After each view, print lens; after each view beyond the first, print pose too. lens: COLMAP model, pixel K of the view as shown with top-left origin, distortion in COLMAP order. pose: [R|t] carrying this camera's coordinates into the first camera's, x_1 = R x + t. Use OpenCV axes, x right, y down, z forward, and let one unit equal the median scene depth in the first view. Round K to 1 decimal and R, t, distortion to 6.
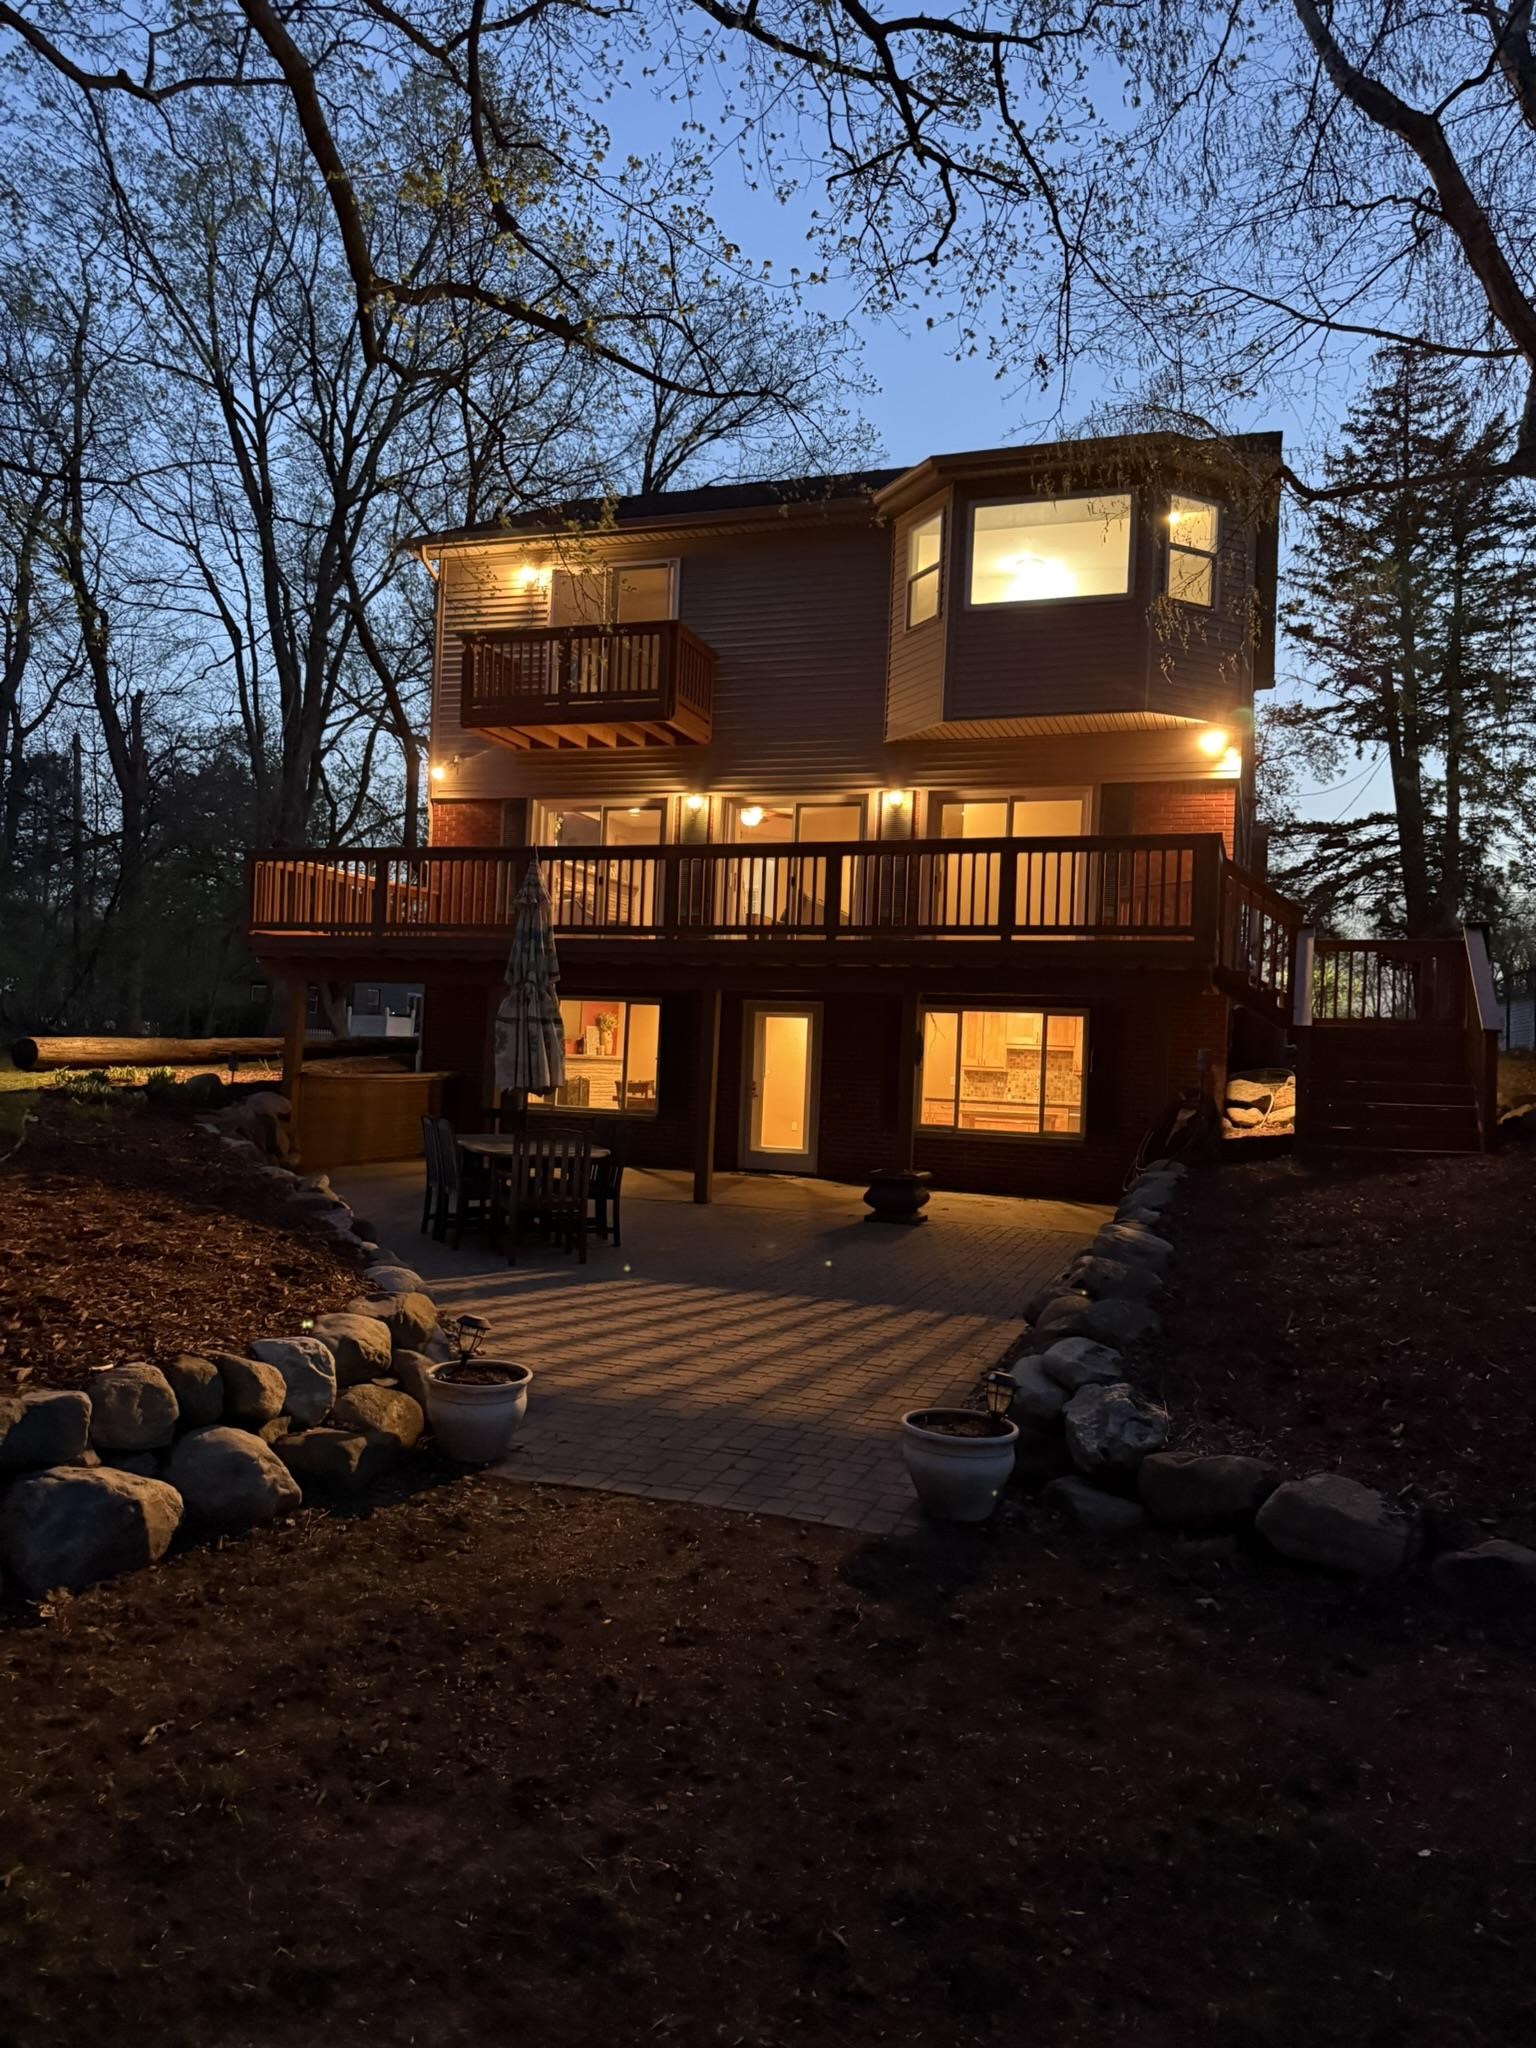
lens RADIAL K [[1502.3, 0, 768.0], [0, 1502.3, 1024.0], [0, 0, 1]] dist [0.073117, -0.073381]
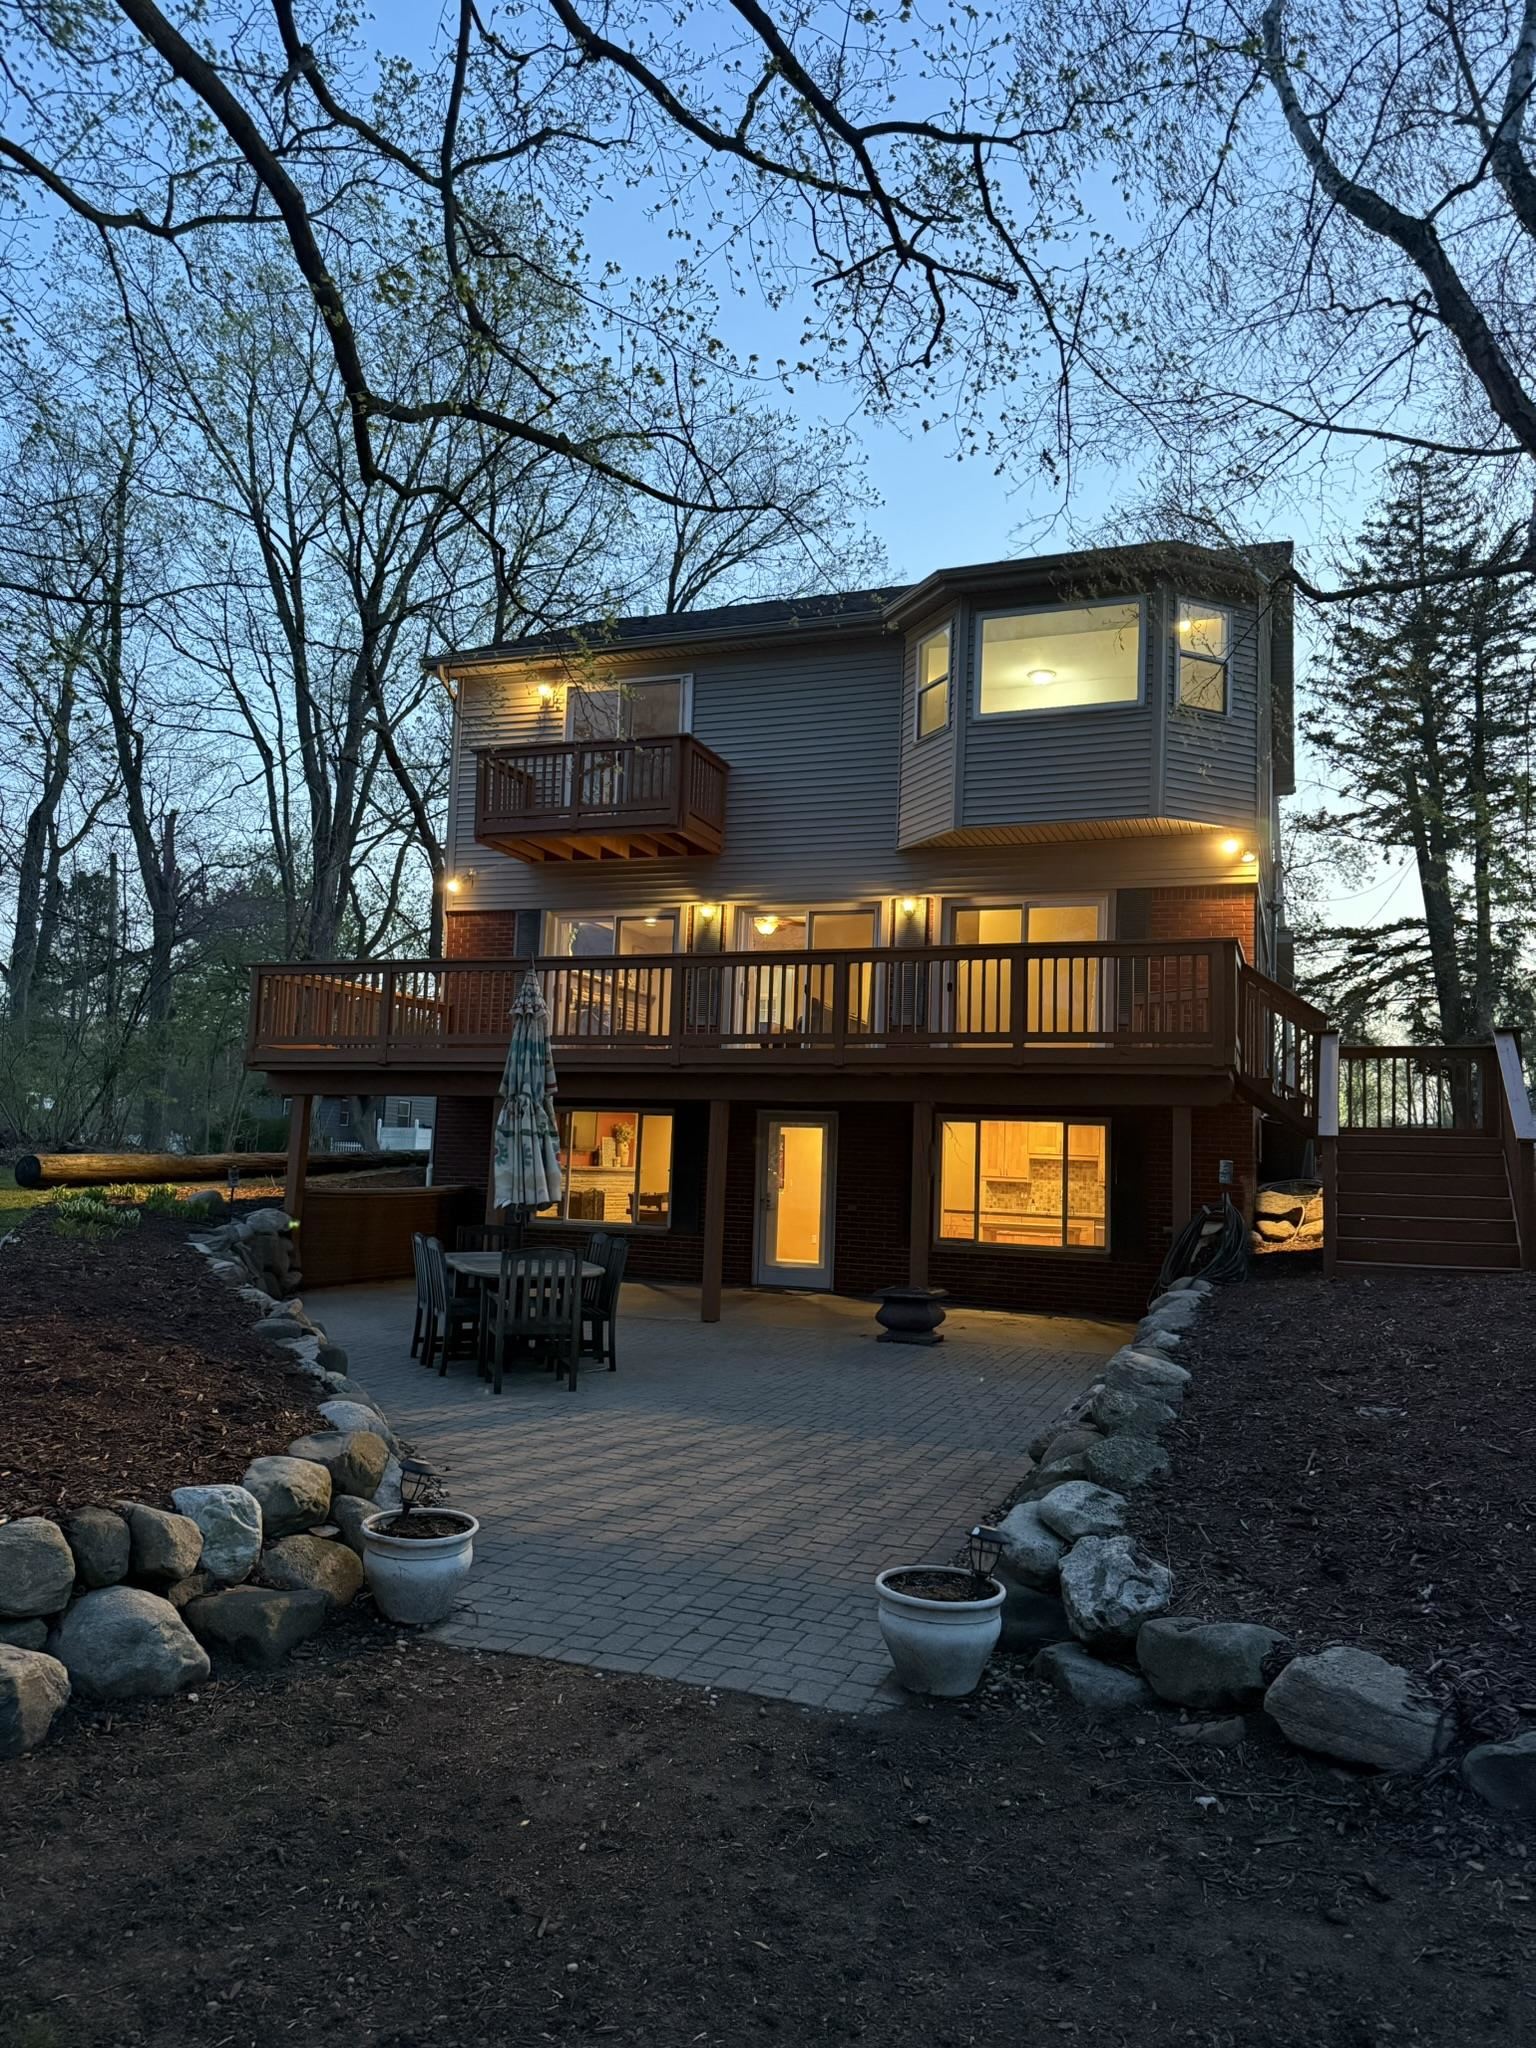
lens RADIAL K [[1502.3, 0, 768.0], [0, 1502.3, 1024.0], [0, 0, 1]] dist [0.073117, -0.073381]
pose [[0.999733, -0.007416, -0.021905, 0.013201], [0.005801, 0.997325, -0.072864, -0.000947], [0.022386, 0.072718, 0.997101, 0.019501]]
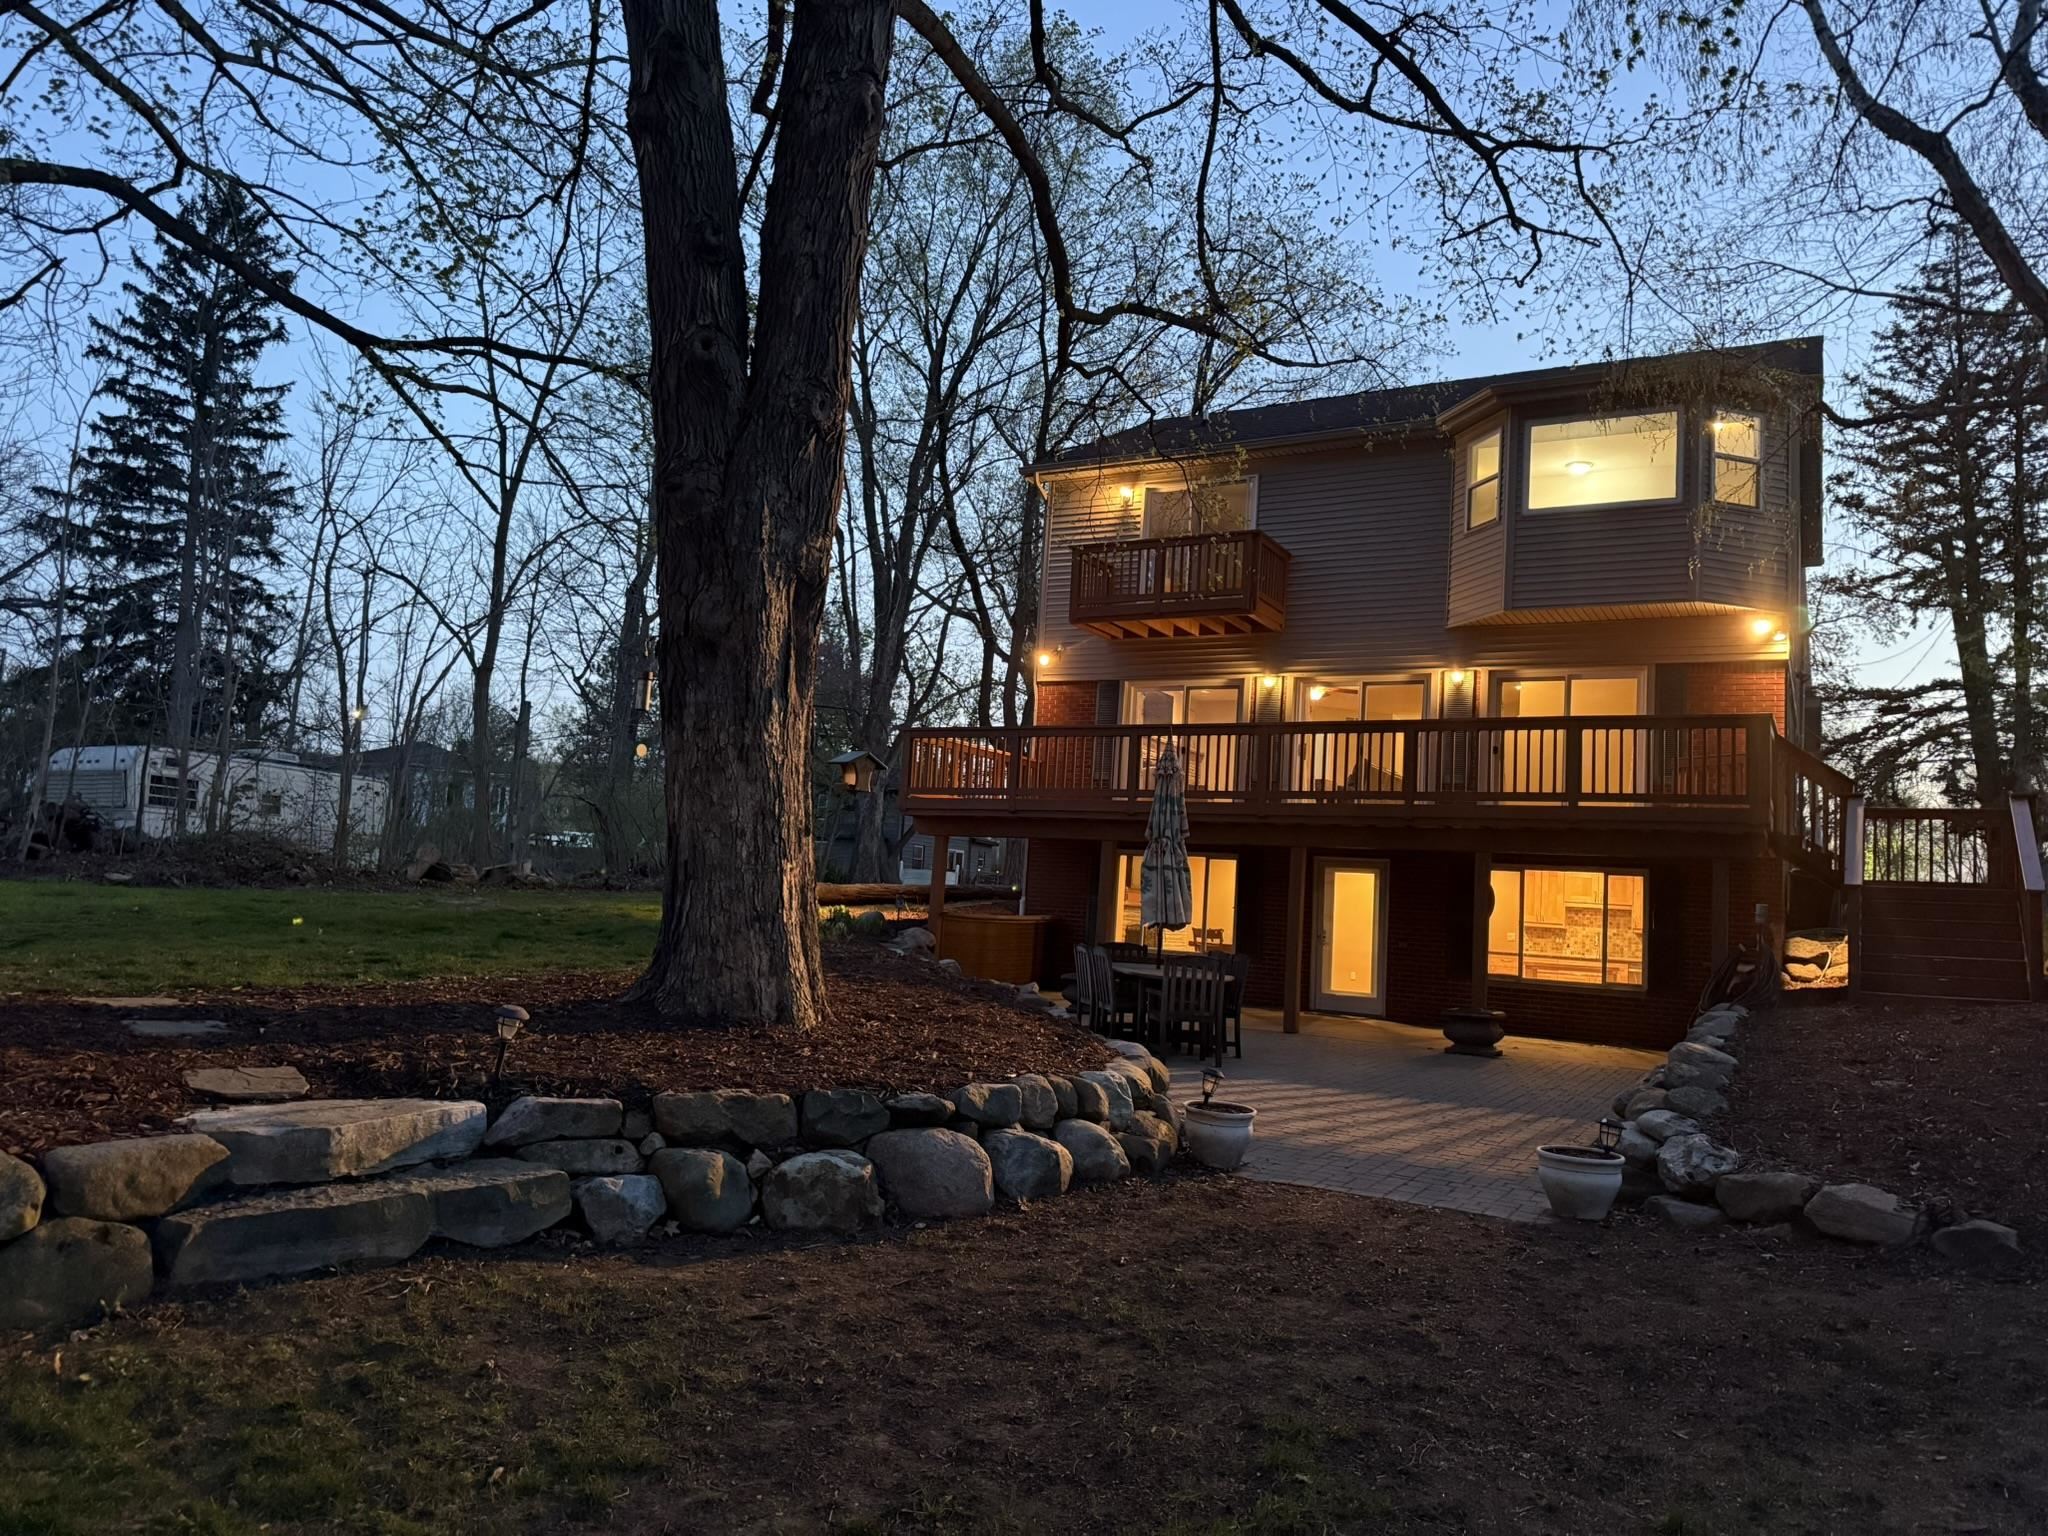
lens RADIAL K [[1502.3, 0, 1024.0], [0, 1502.3, 768.0], [0, 0, 1]] dist [0.073117, -0.073381]
pose [[0.985899, 0.000986, -0.167337, -0.043959], [-0.013904, 0.997007, -0.076048, 0.006428], [0.166761, 0.077302, 0.982962, -0.150943]]
